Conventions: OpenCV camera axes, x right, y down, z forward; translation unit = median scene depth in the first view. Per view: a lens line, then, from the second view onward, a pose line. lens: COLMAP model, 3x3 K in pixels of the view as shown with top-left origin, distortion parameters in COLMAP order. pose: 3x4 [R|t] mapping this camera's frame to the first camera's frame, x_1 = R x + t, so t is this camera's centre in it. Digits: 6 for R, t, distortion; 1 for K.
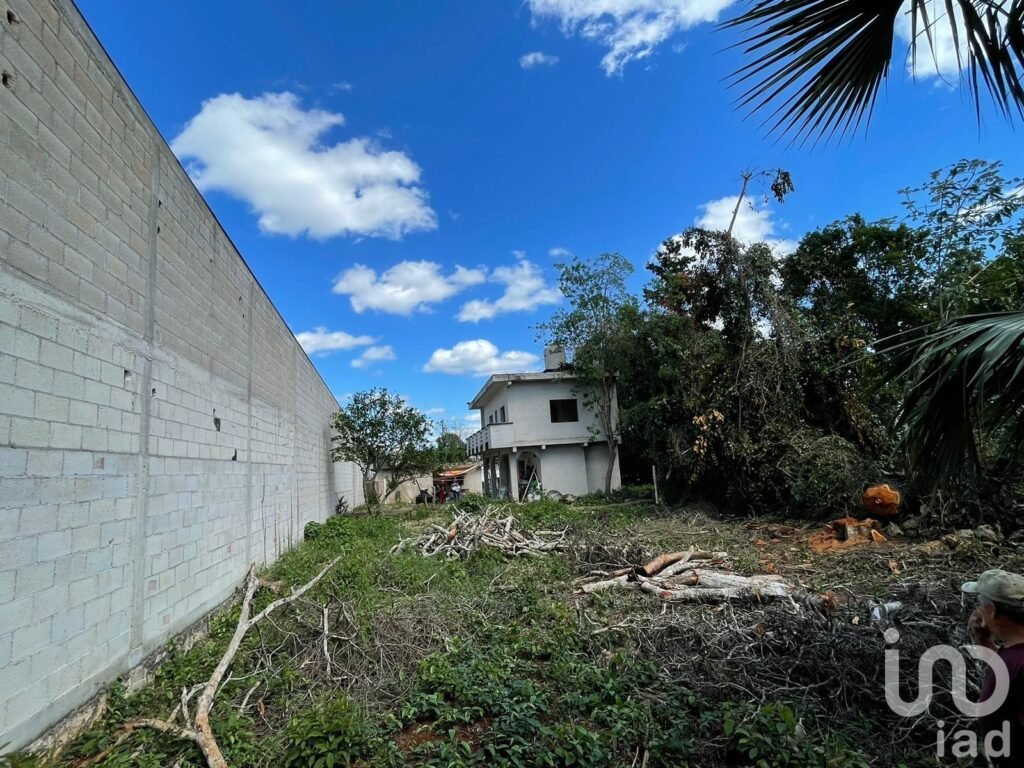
lens RADIAL K [[533.0, 0, 512.0], [0, 533.0, 384.0], [0, 0, 1]] dist [-0.003340, -0.000260]
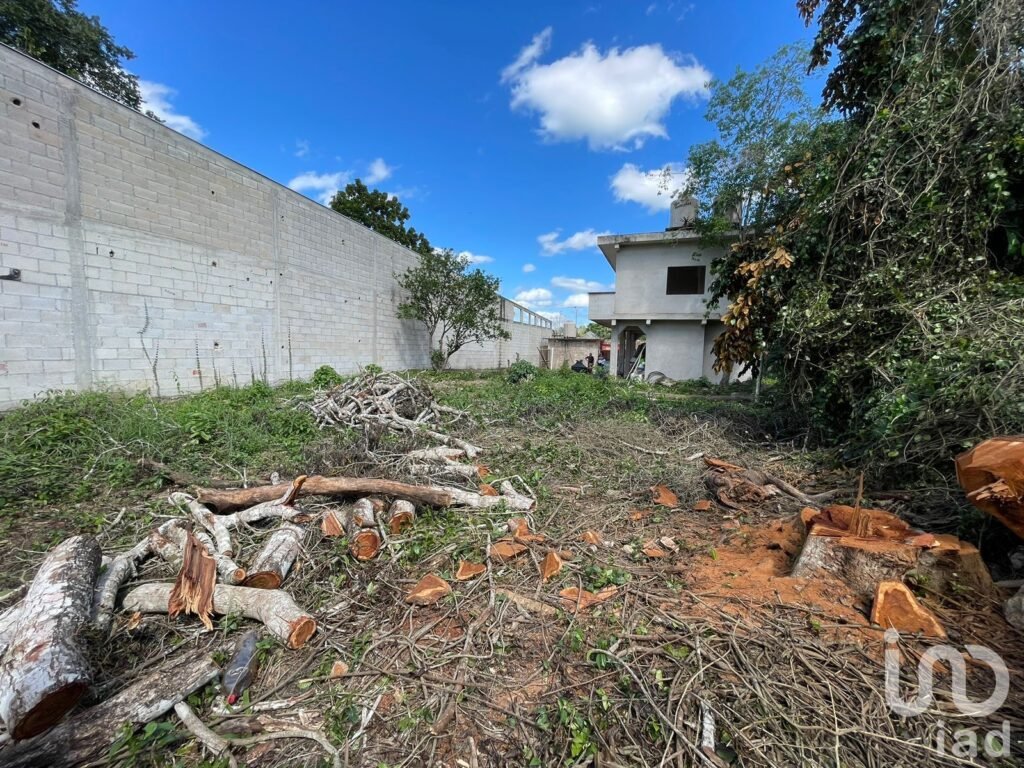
lens RADIAL K [[422.4, 0, 500.0], [0, 422.4, 385.1], [0, 0, 1]] dist [-0.013645, 0.000040]
pose [[0.828225, 0.137252, -0.543328, 0.246266], [0.001121, 0.969136, 0.246526, 0.048736], [0.560395, -0.204788, 0.802508, 0.293843]]
